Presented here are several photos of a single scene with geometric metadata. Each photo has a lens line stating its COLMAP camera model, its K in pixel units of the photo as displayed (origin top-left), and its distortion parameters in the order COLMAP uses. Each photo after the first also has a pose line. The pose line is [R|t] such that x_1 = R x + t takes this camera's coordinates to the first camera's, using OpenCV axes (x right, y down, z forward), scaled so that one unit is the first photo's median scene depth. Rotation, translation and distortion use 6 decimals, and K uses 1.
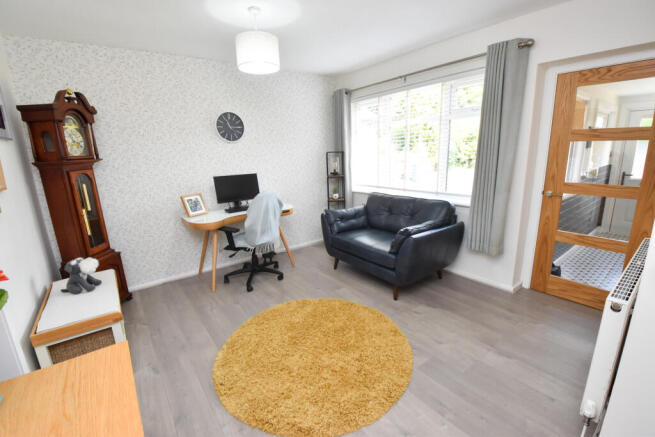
lens RADIAL K [[291.0, 0, 327.3], [0, 291.0, 215.2], [0, 0, 1]] dist [-0.018692, -0.001550]
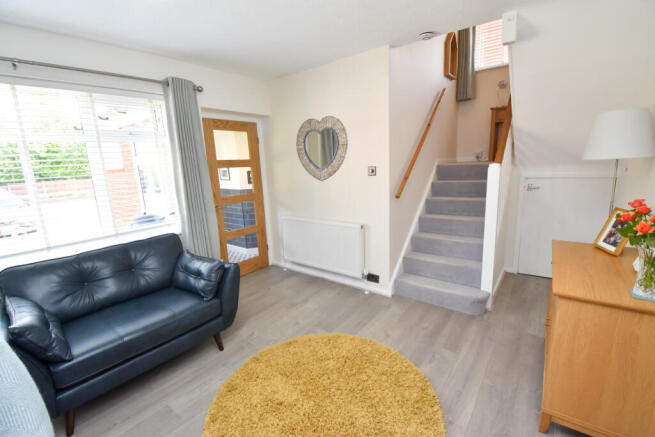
lens RADIAL K [[291.0, 0, 326.4], [0, 291.0, 220.6], [0, 0, 1]] dist [-0.018692, -0.001550]
pose [[-0.263166, -0.149522, 0.953093, -0.703943], [0.268248, 0.937619, 0.221162, -0.197342], [-0.926707, 0.313868, -0.206641, 0.922737]]
